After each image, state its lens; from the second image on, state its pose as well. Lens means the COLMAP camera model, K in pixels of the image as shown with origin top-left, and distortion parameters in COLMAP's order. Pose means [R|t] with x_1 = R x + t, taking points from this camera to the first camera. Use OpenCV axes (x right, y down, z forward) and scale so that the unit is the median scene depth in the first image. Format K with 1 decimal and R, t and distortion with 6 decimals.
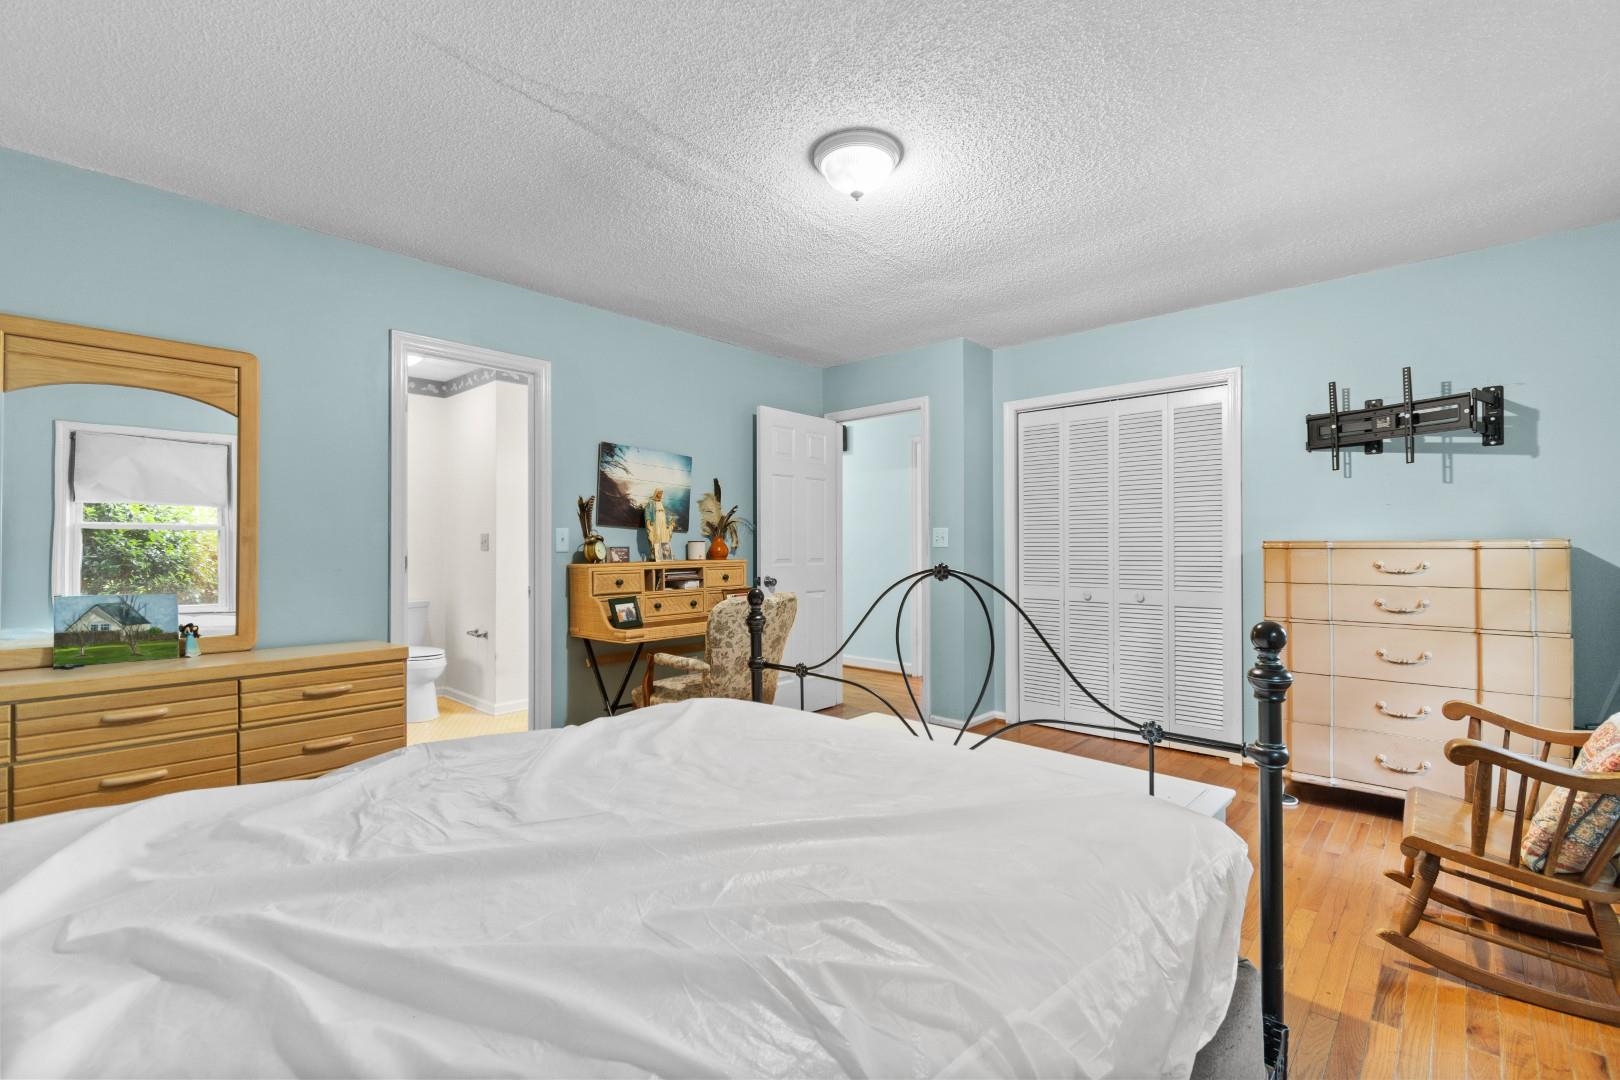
lens RADIAL K [[714.8, 0, 815.8], [0, 714.8, 543.9], [0, 0, 1]] dist [0.001544, -0.000394]
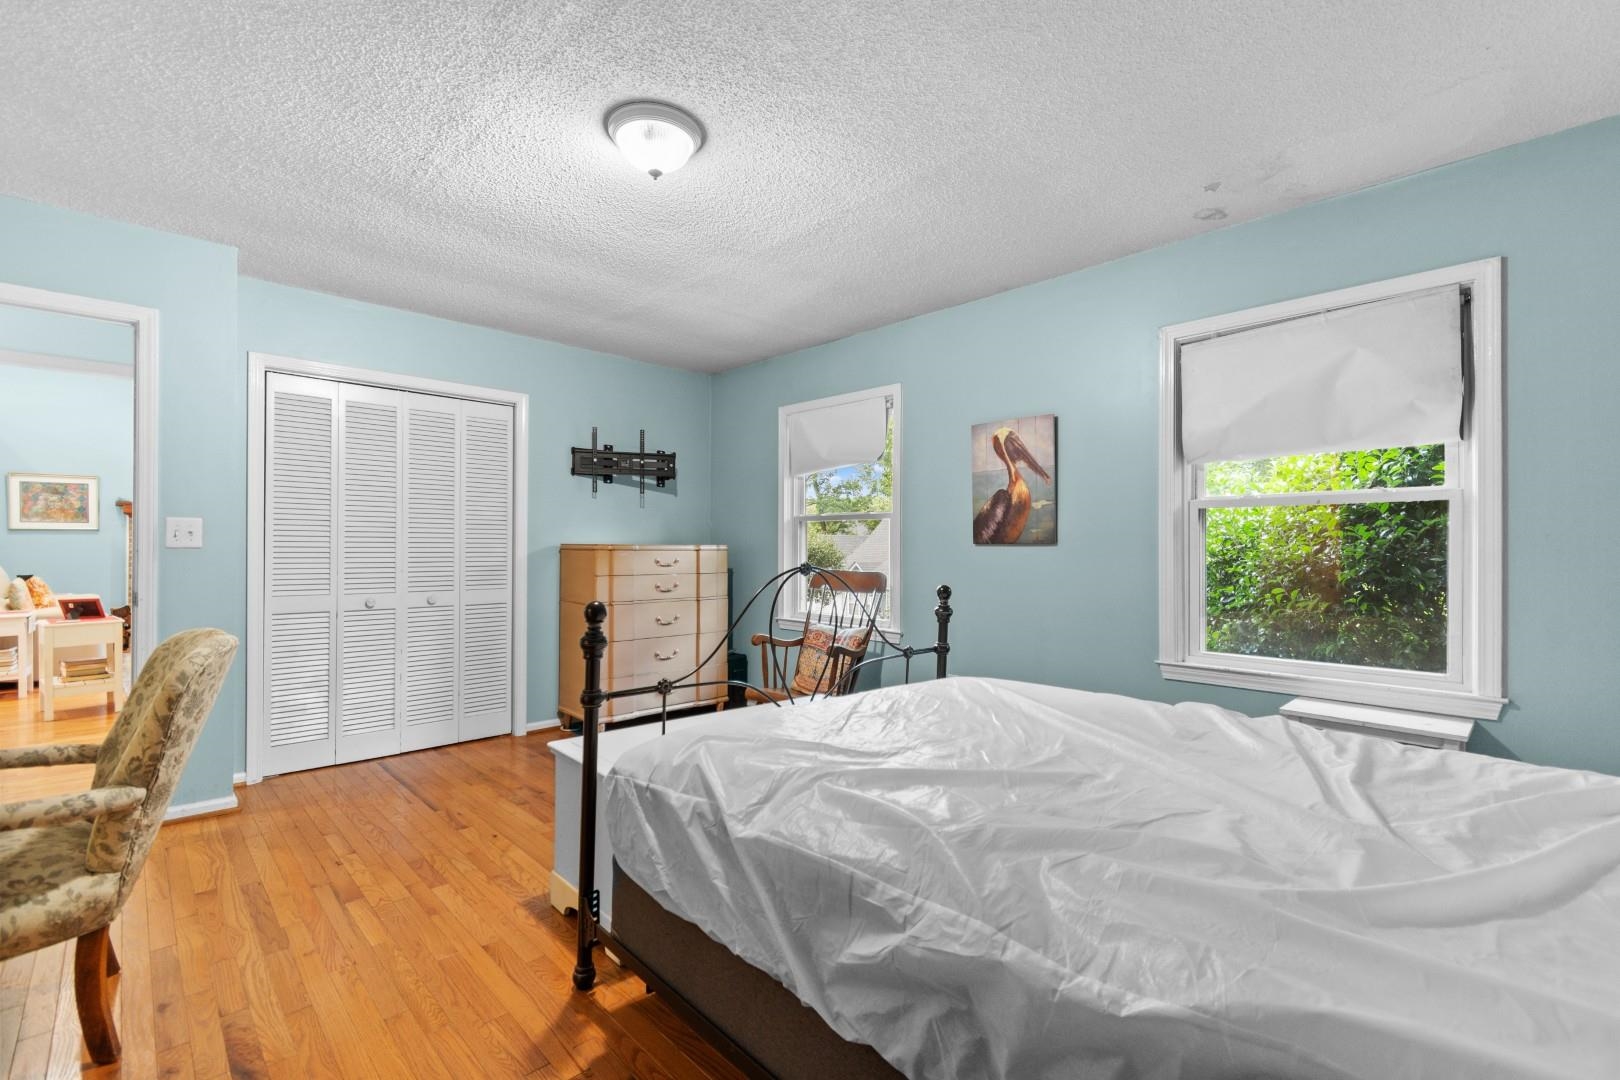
lens RADIAL K [[714.8, 0, 815.3], [0, 714.8, 542.7], [0, 0, 1]] dist [0.001544, -0.000394]
pose [[0.048346, 0.011296, 0.998767, -0.651404], [-0.009200, 0.999899, -0.010863, 0.003494], [-0.998788, -0.008663, 0.048445, 0.556036]]
